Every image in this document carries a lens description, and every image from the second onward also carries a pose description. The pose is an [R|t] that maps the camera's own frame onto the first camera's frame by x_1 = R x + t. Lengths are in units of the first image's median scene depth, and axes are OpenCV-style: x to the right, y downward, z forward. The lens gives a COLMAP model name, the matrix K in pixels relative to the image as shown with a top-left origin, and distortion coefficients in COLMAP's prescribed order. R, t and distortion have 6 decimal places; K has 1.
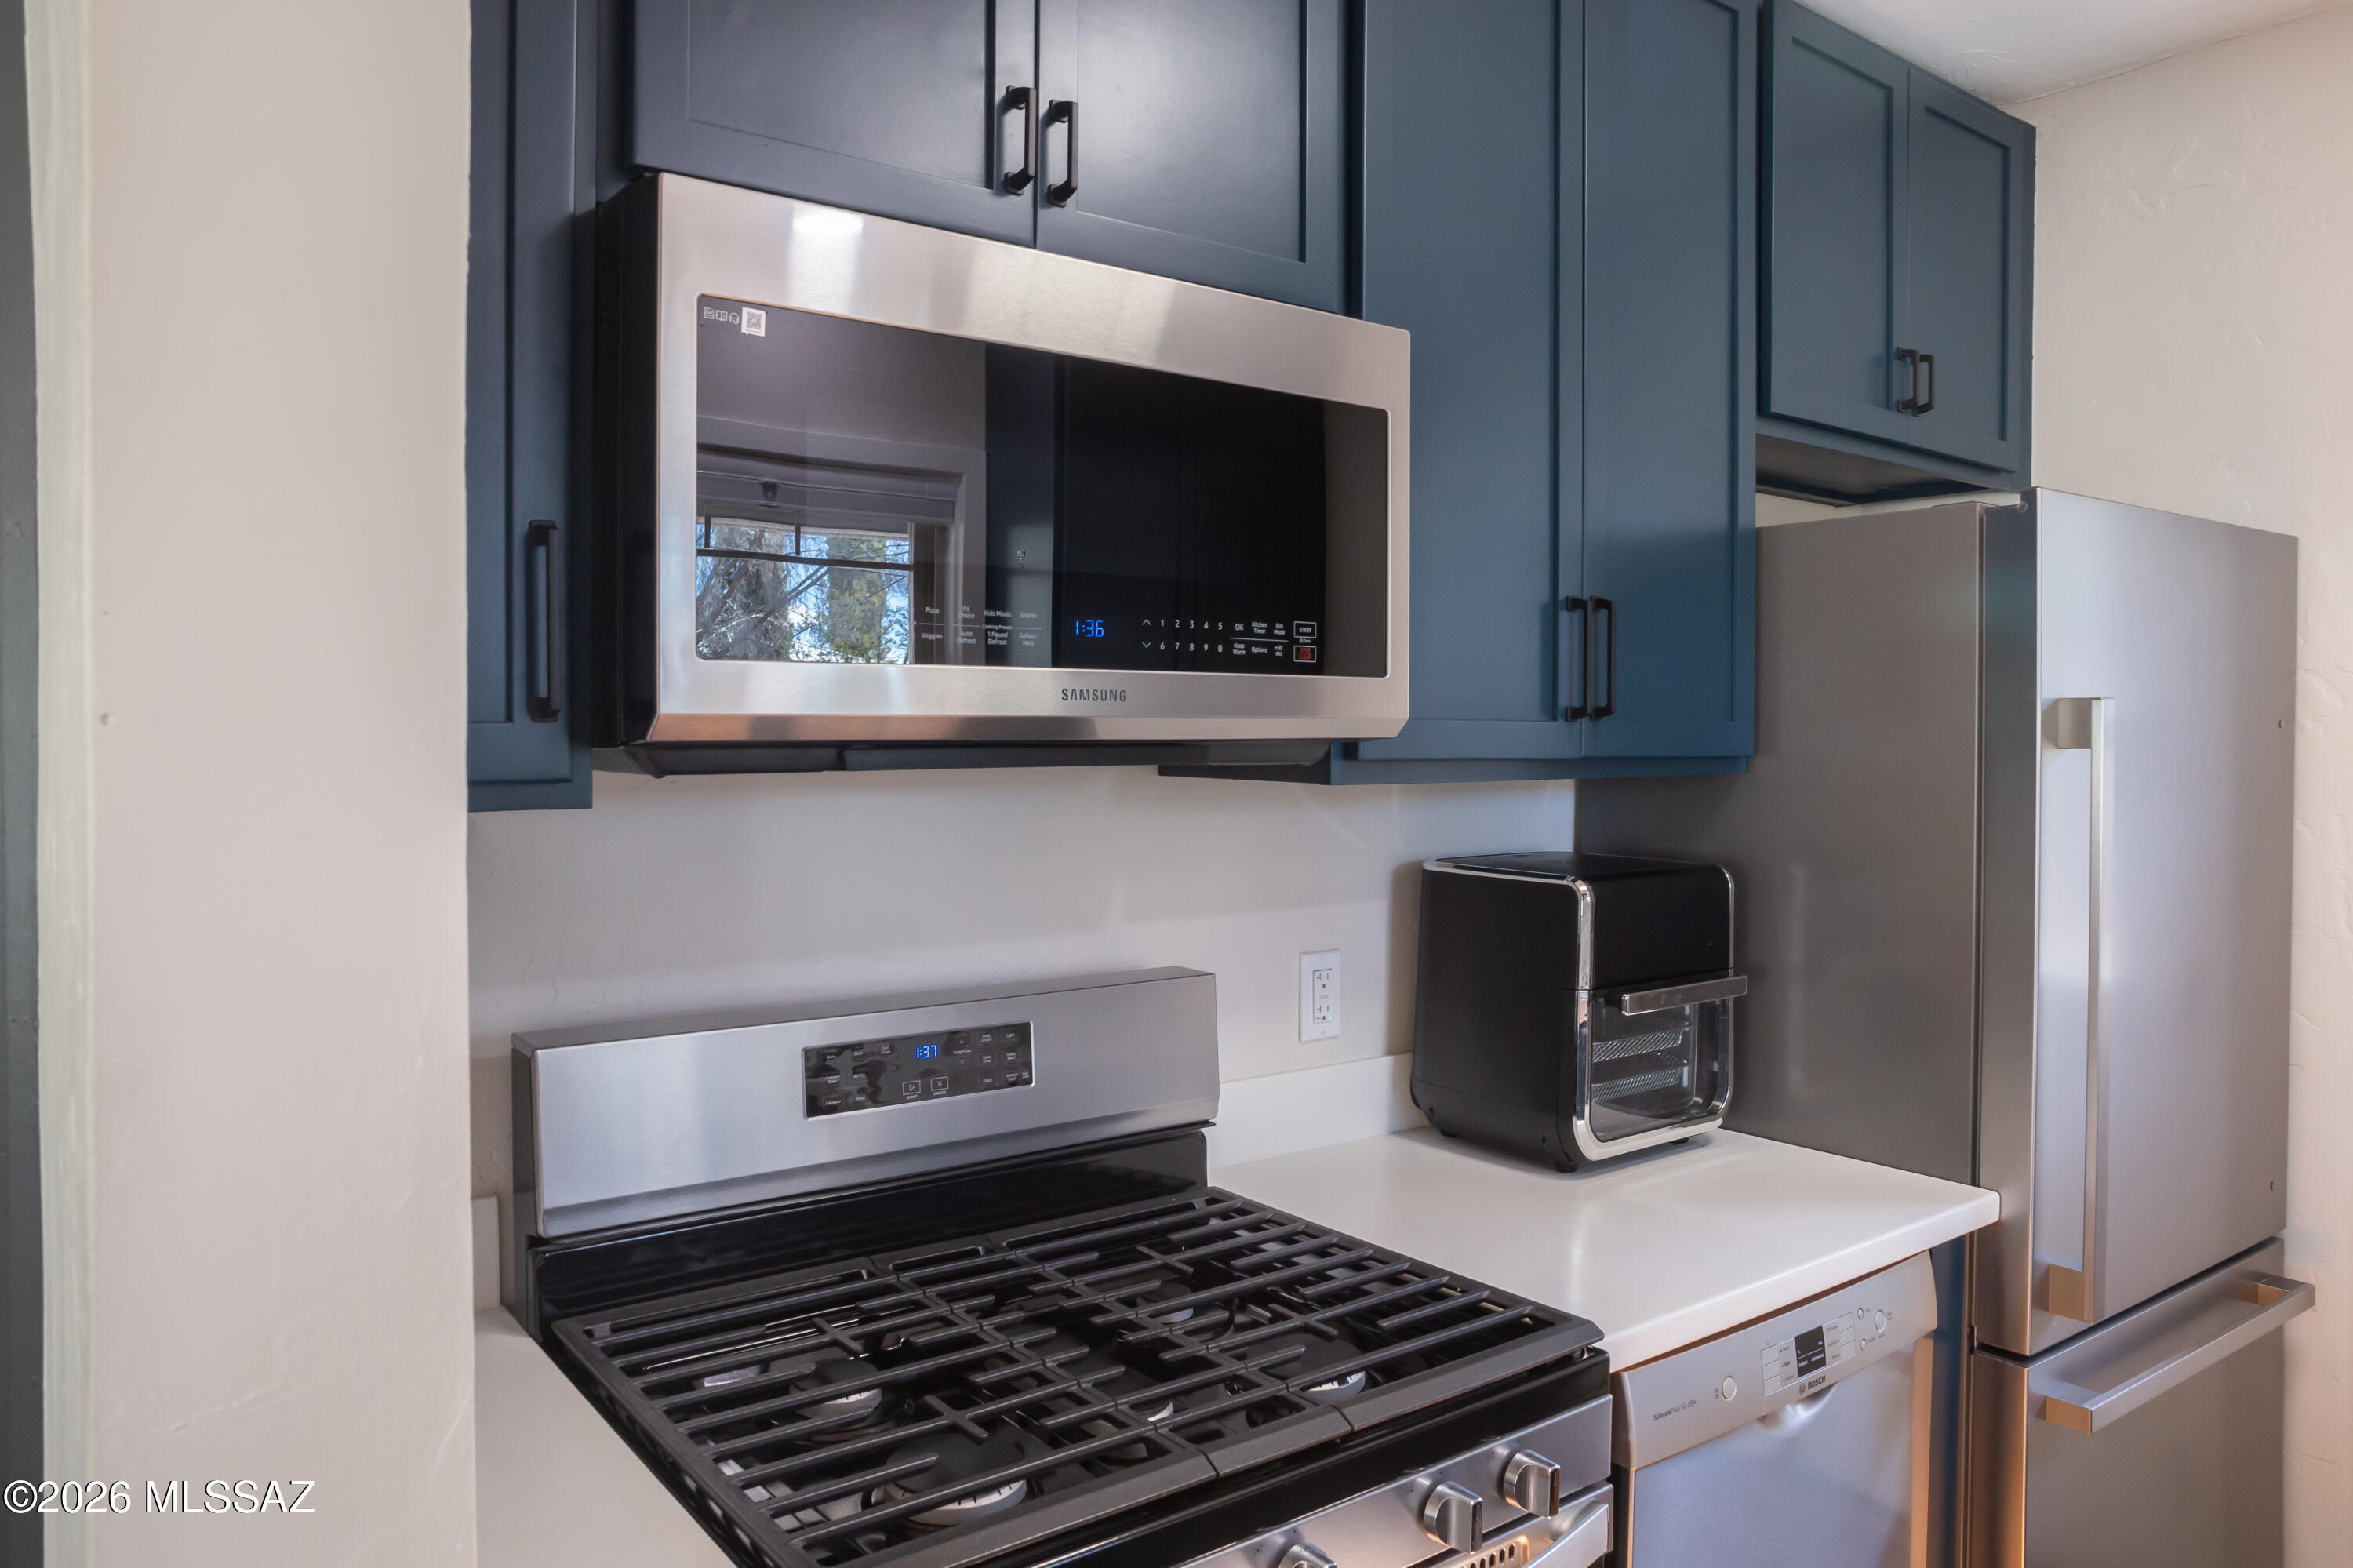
lens RADIAL K [[1617.6, 0, 1178.1], [0, 1617.6, 783.9], [0, 0, 1]] dist [-0.044528, 0.021224]
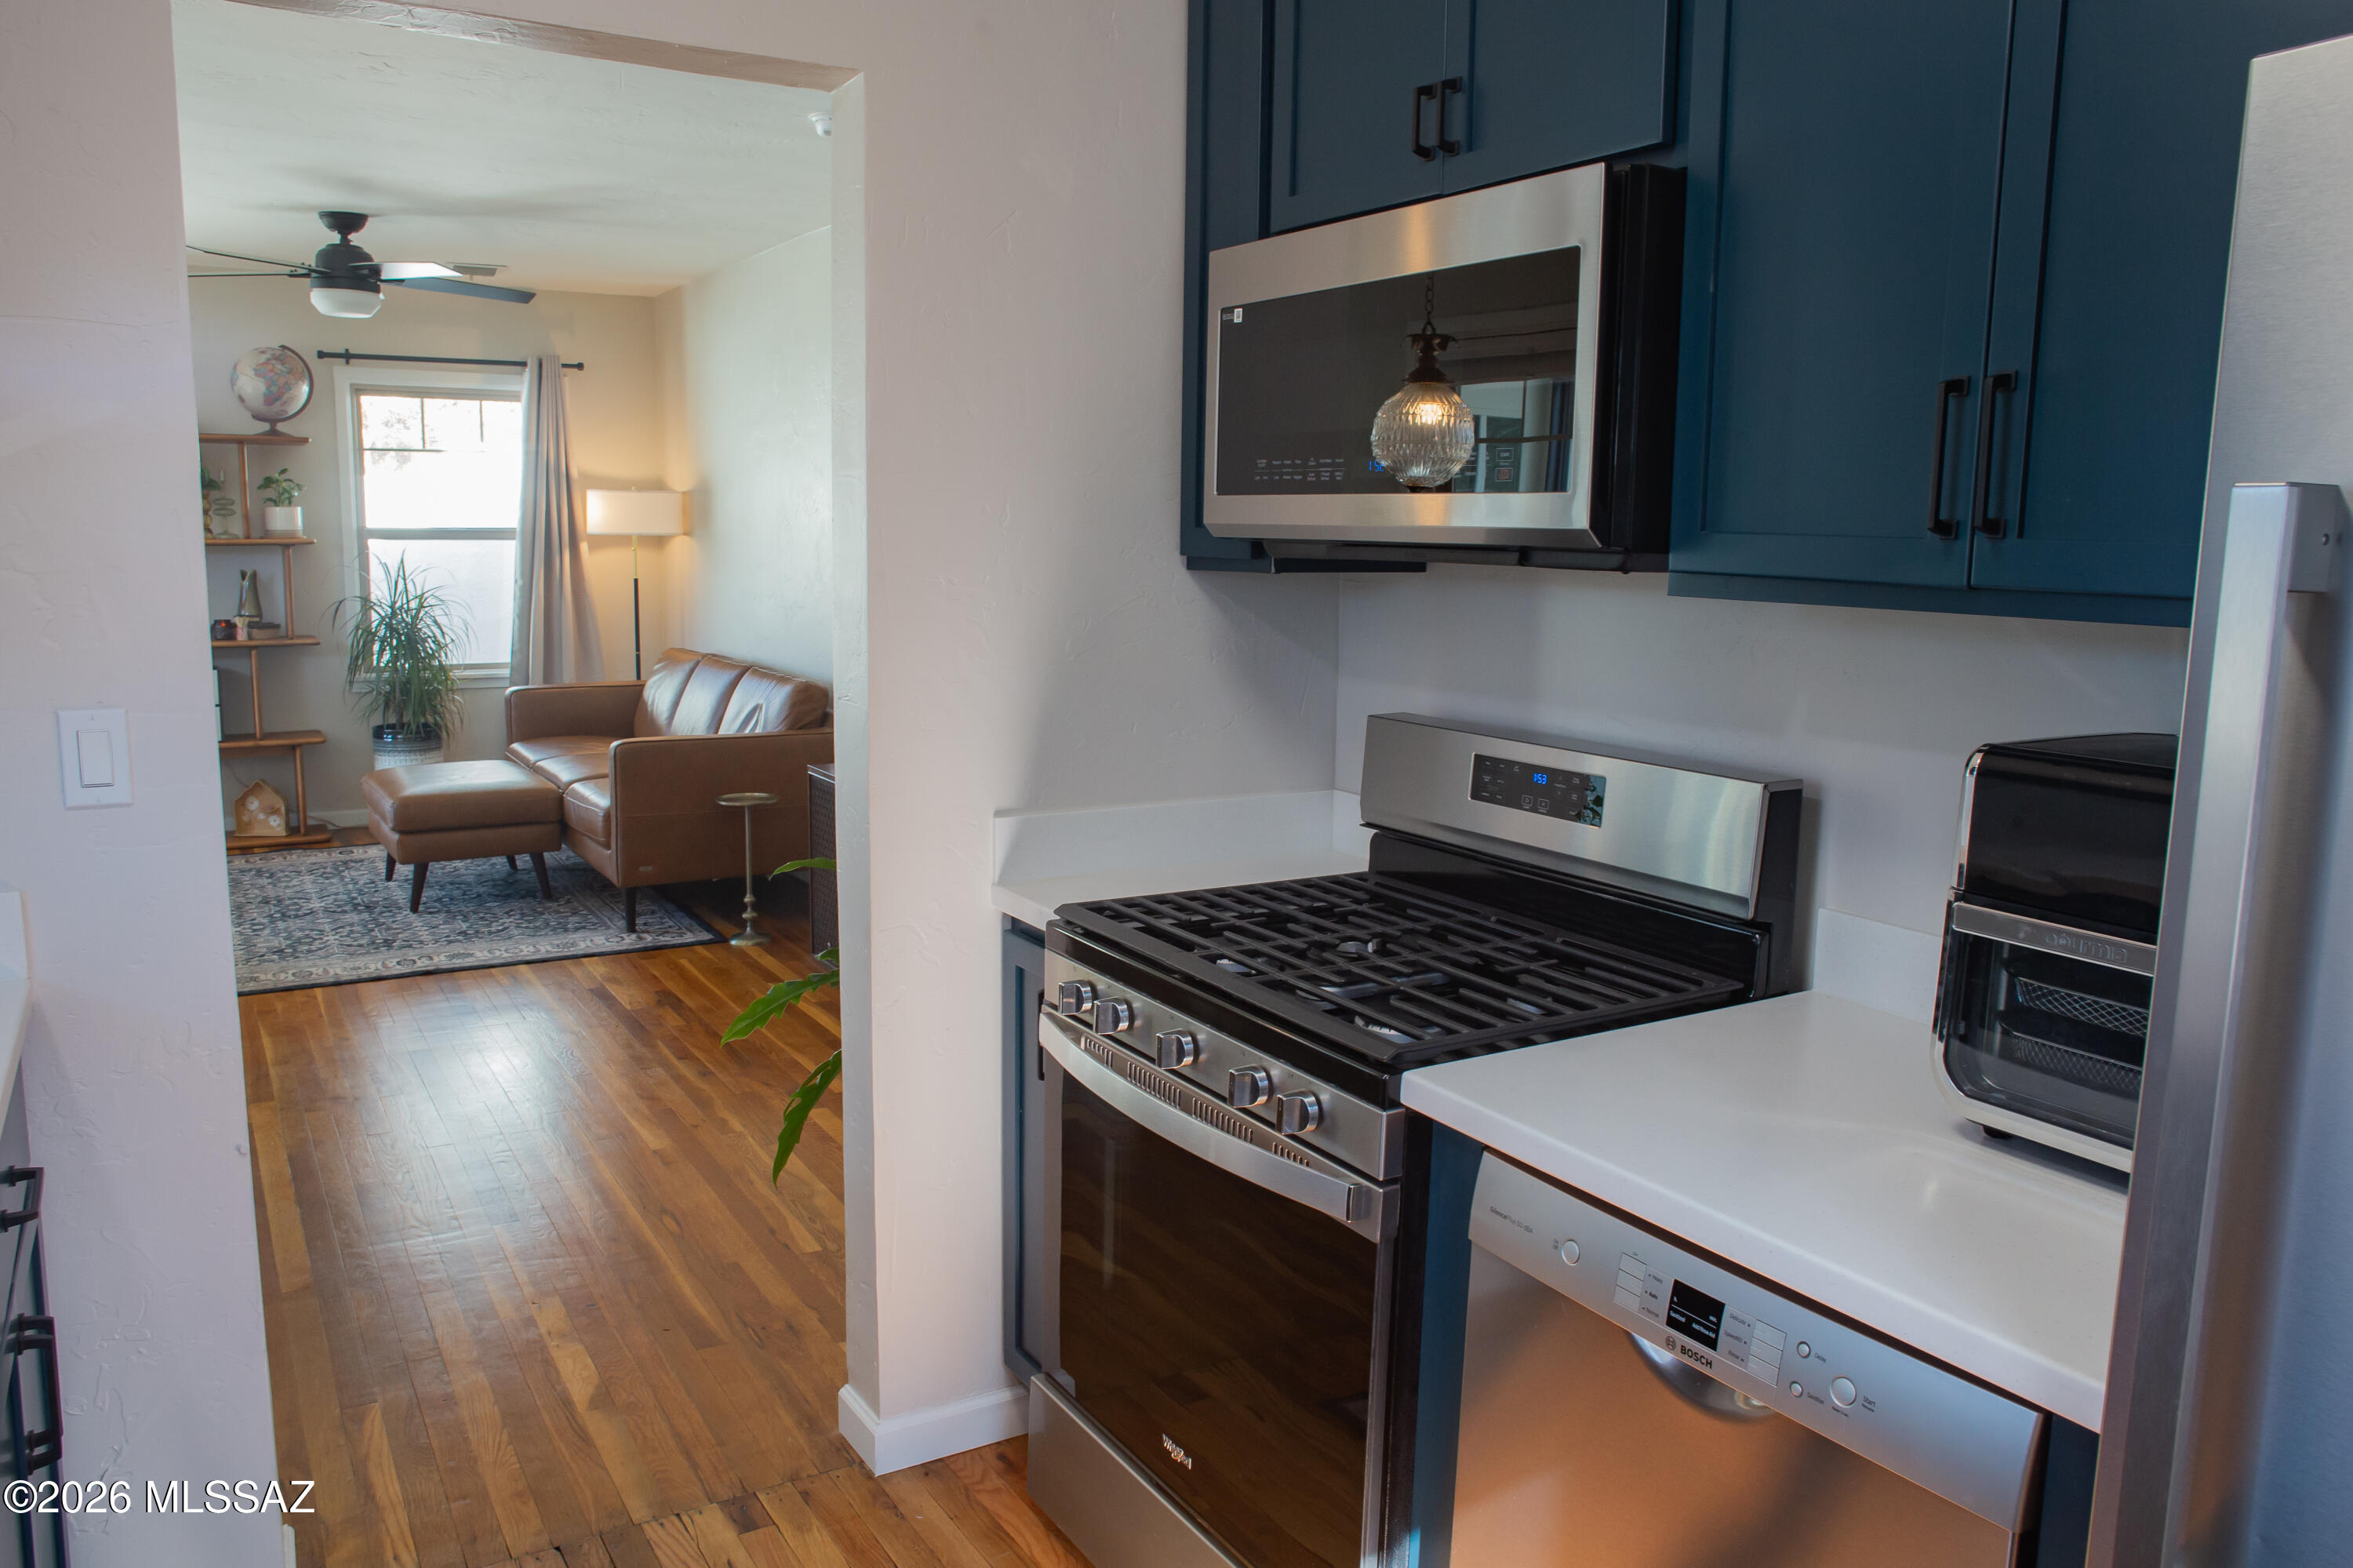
lens RADIAL K [[1617.6, 0, 1187.3], [0, 1617.6, 772.8], [0, 0, 1]] dist [-0.044528, 0.021224]
pose [[-0.091375, 0.141639, -0.985692, 1.217916], [-0.060877, 0.987187, 0.147497, -0.021823], [0.993954, 0.073483, -0.081582, 0.814274]]
